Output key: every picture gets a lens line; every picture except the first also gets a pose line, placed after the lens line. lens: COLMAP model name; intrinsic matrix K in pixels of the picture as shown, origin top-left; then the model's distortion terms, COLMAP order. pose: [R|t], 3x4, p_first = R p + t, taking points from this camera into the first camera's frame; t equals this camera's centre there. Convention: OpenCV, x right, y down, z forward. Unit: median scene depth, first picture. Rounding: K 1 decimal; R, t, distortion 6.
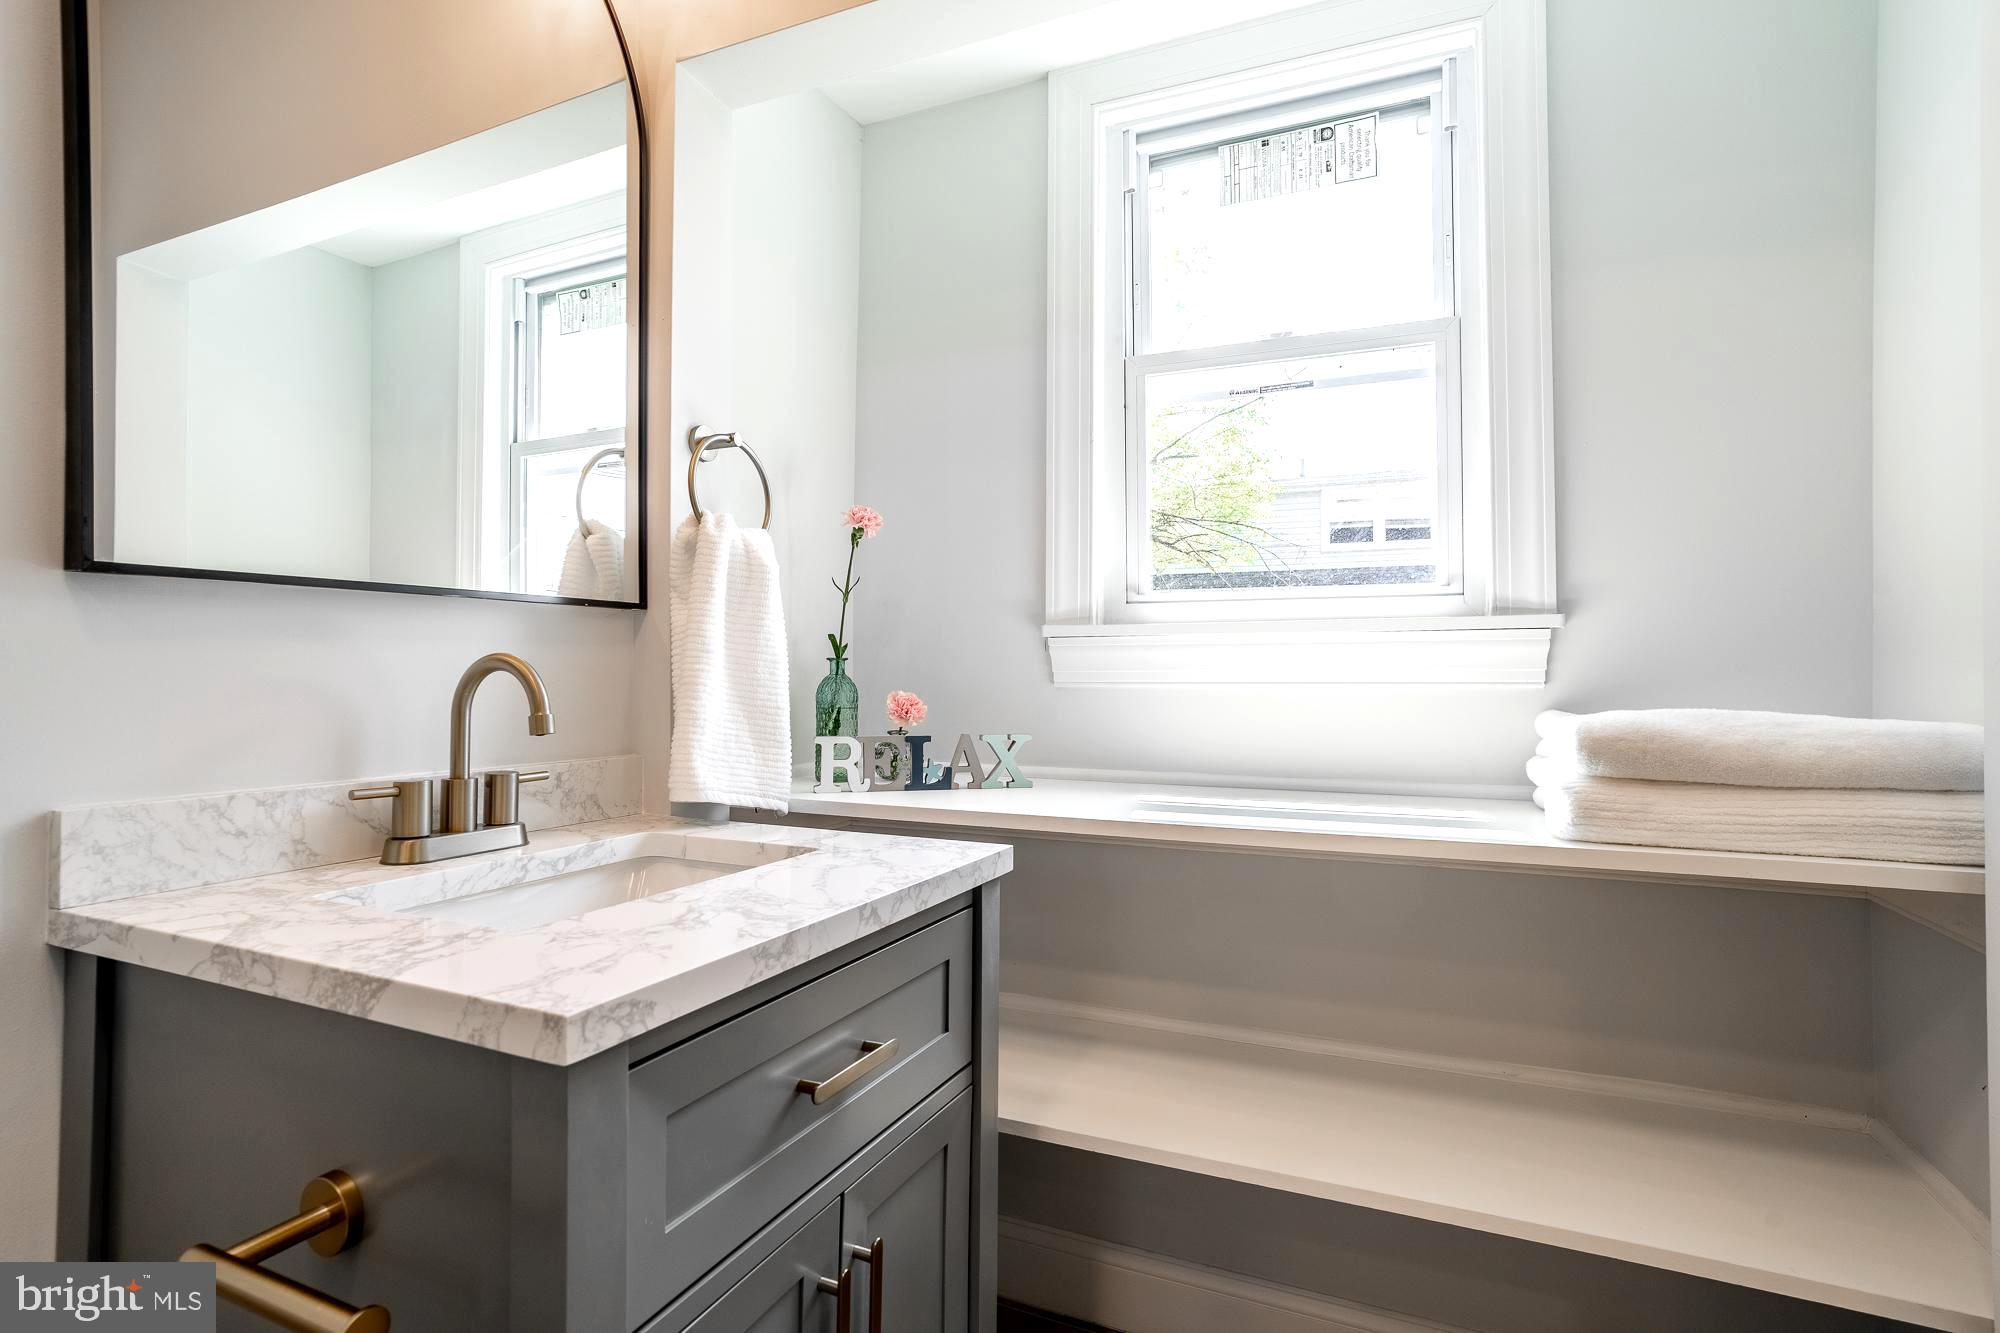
lens RADIAL K [[989.8, 0, 1000.0], [0, 989.8, 666.5], [0, 0, 1]] dist [-0.040895, 0.030684]
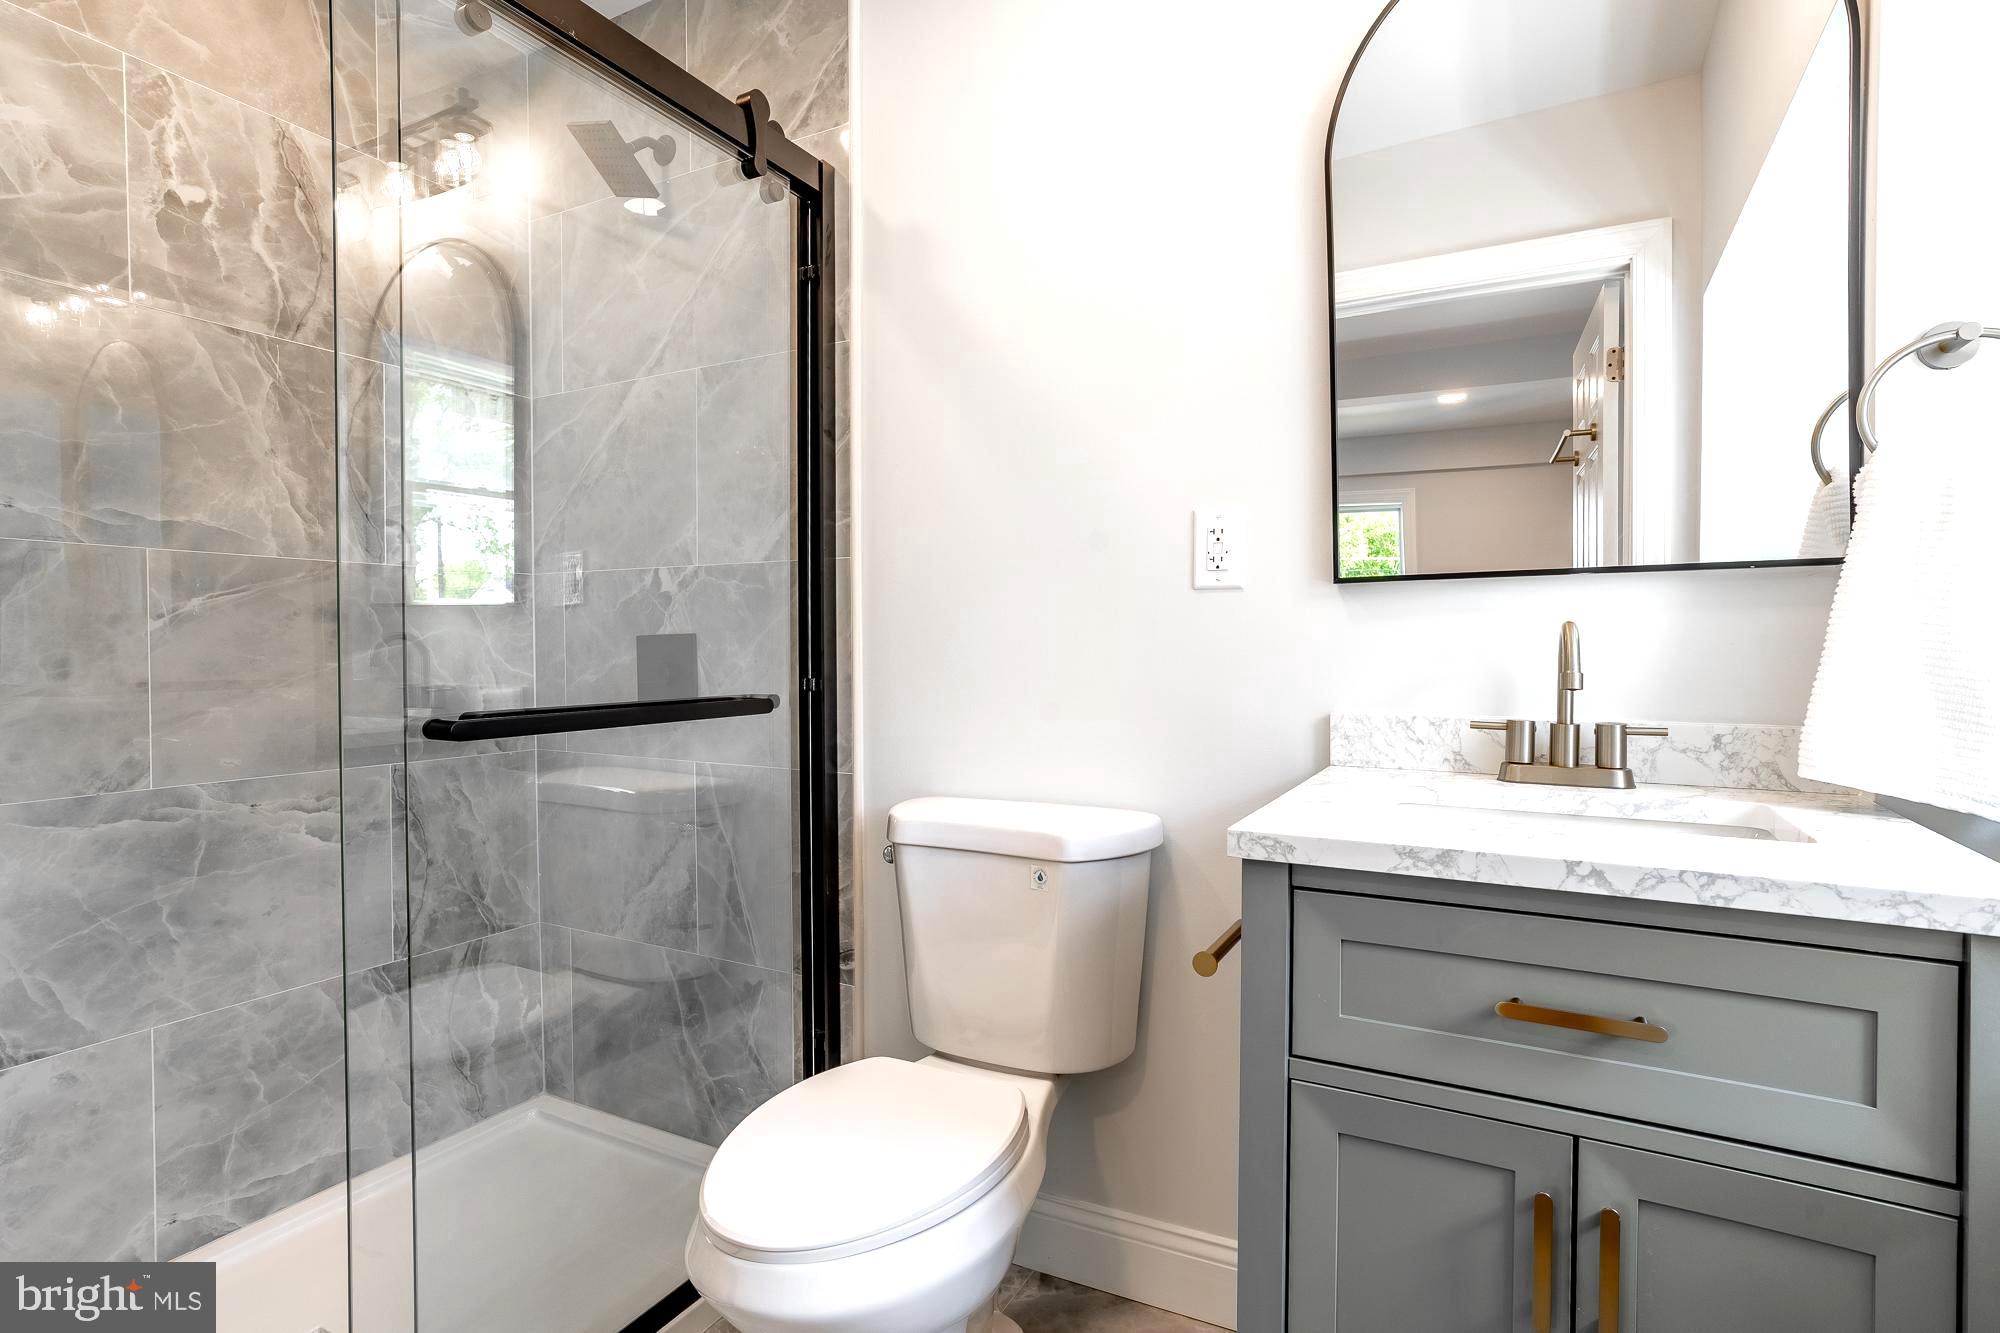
lens RADIAL K [[989.8, 0, 1000.0], [0, 989.8, 666.5], [0, 0, 1]] dist [-0.040895, 0.030684]
pose [[-0.065888, 0.024863, -0.997517, 0.811497], [0.011812, 0.999639, 0.024136, 0.003218], [0.997757, -0.010193, -0.066158, 0.405656]]
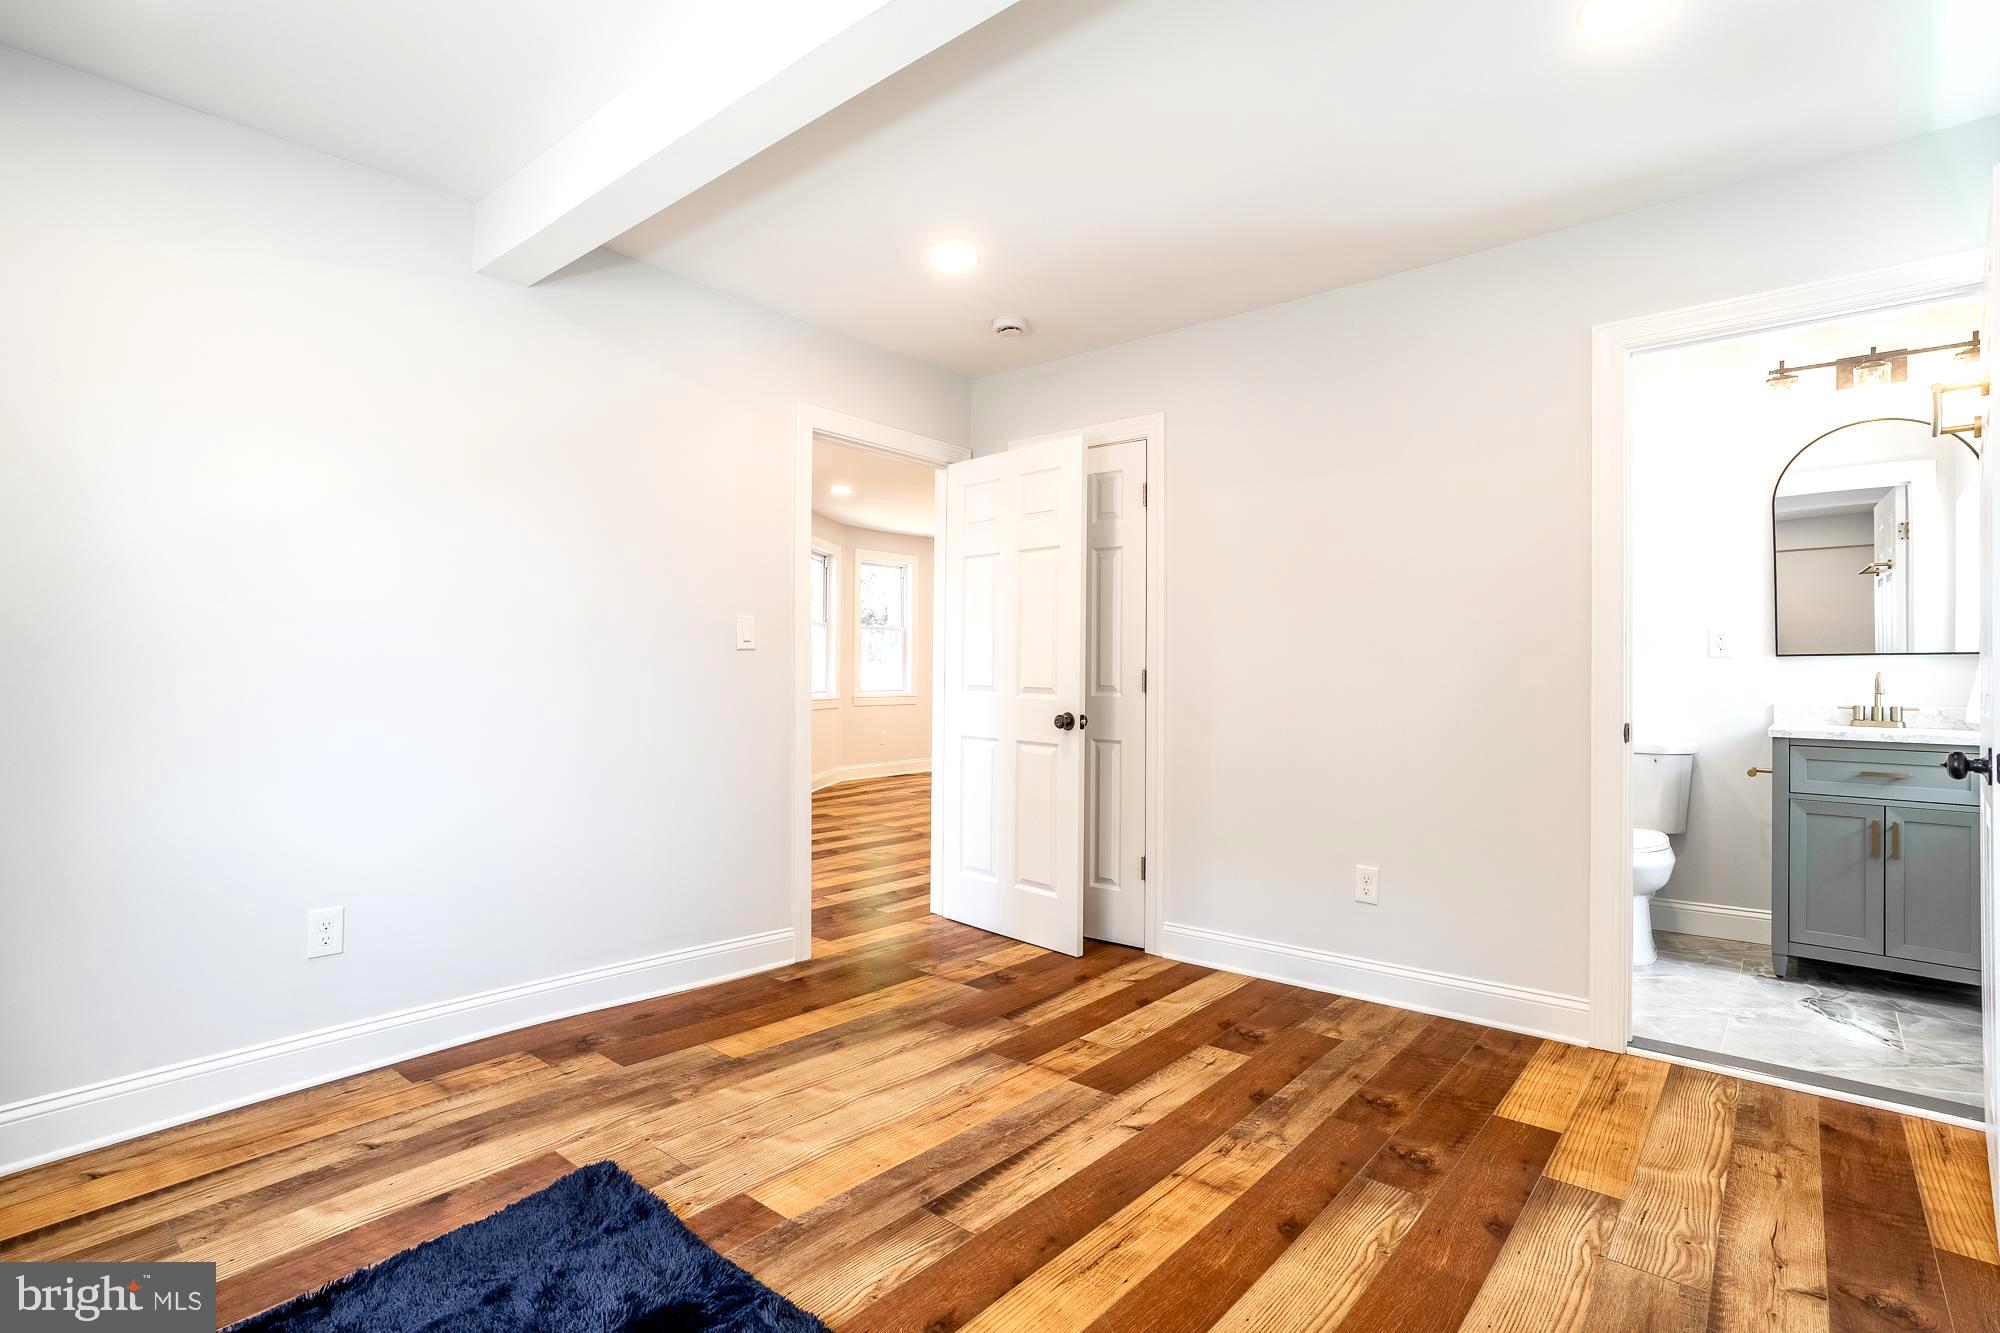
lens RADIAL K [[963.0, 0, 982.7], [0, 963.0, 672.2], [0, 0, 1]] dist [-0.044982, 0.025763]
pose [[-0.285849, -0.010579, -0.958216, 4.116887], [-0.000024, 0.999939, -0.011032, 0.027560], [0.958275, -0.003130, -0.285832, -1.286094]]
